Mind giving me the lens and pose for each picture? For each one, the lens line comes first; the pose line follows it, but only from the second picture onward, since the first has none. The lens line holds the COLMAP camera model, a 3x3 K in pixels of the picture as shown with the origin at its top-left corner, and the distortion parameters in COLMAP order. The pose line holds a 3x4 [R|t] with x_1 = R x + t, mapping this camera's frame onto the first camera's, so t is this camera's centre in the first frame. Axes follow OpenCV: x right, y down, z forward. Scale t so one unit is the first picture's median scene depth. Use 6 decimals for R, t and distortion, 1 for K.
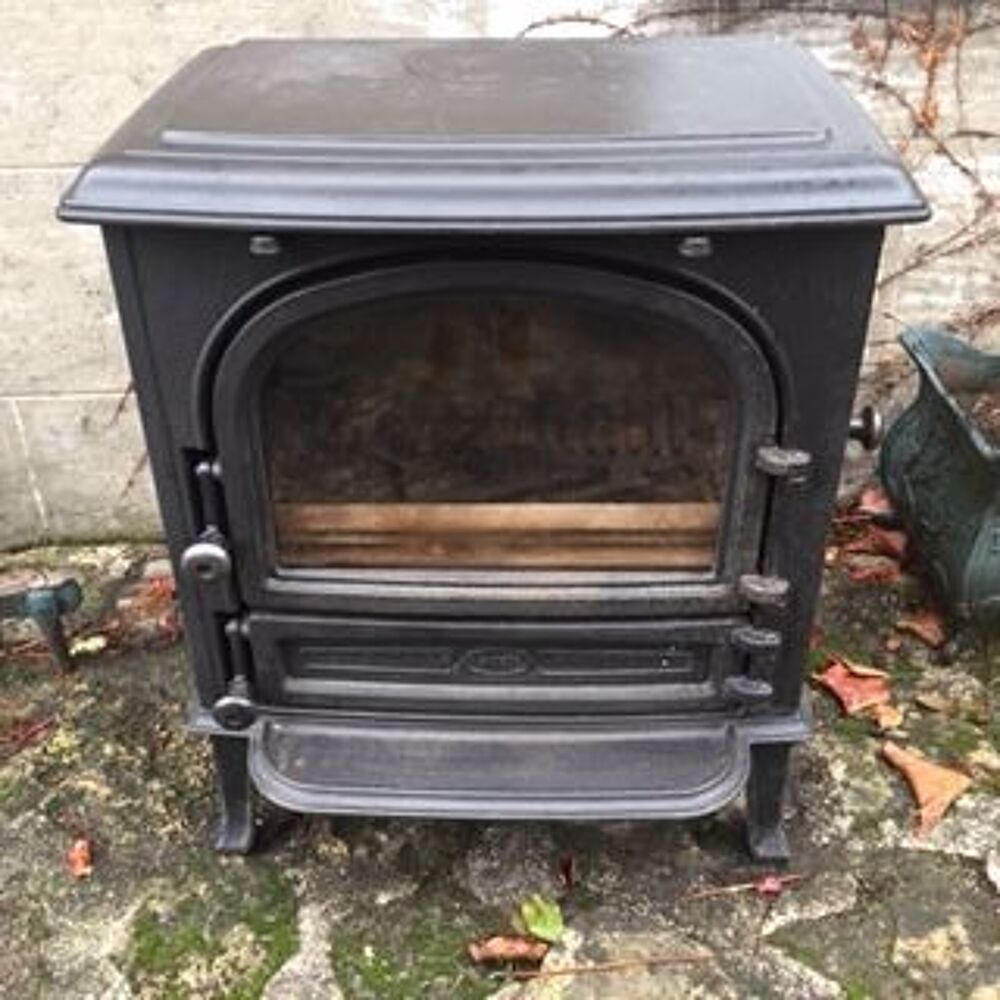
lens RADIAL K [[1117.0, 0, 500.0], [0, 1117.0, 500.0], [0, 0, 1]] dist [0.011933, -0.017586]
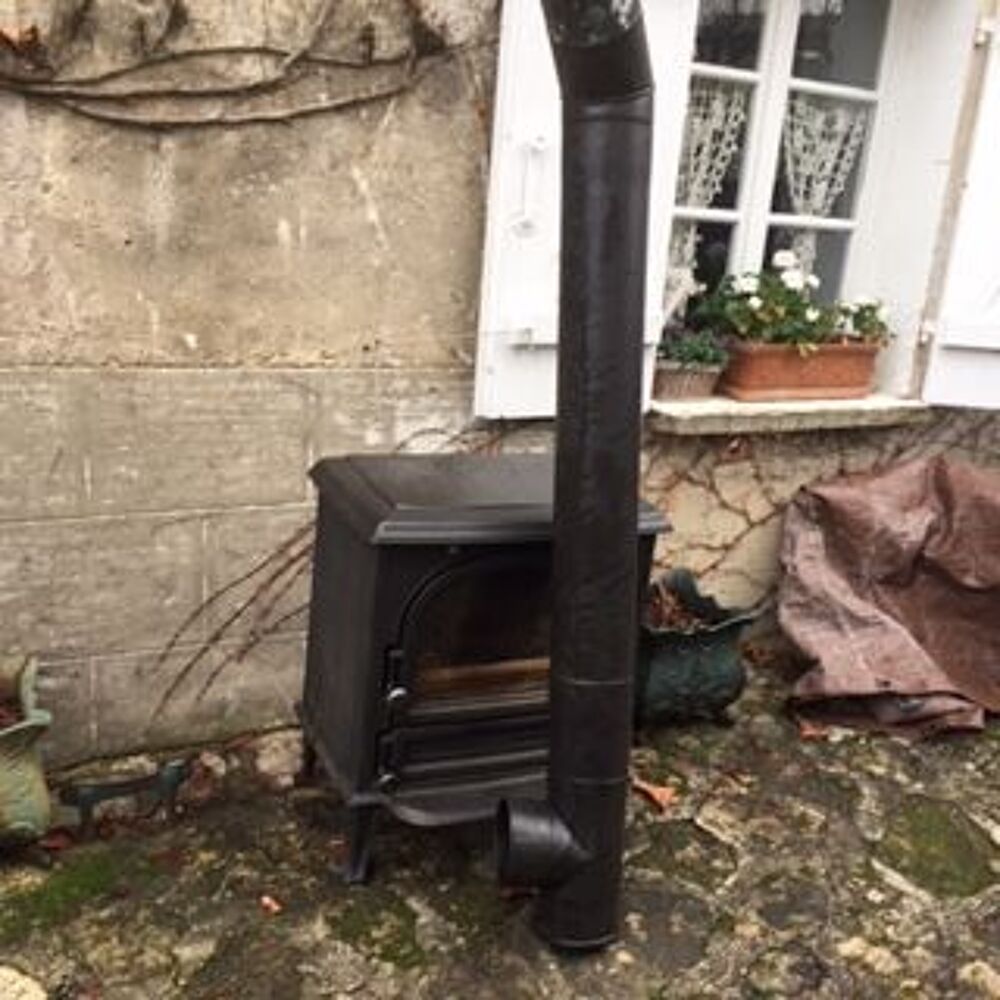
lens RADIAL K [[1117.0, 0, 500.0], [0, 1117.0, 500.0], [0, 0, 1]] dist [0.011933, -0.017586]
pose [[0.880521, -0.022549, 0.473470, -0.862384], [0.141968, 0.965560, -0.218036, 0.145030], [-0.452247, 0.259203, 0.853397, -0.786312]]
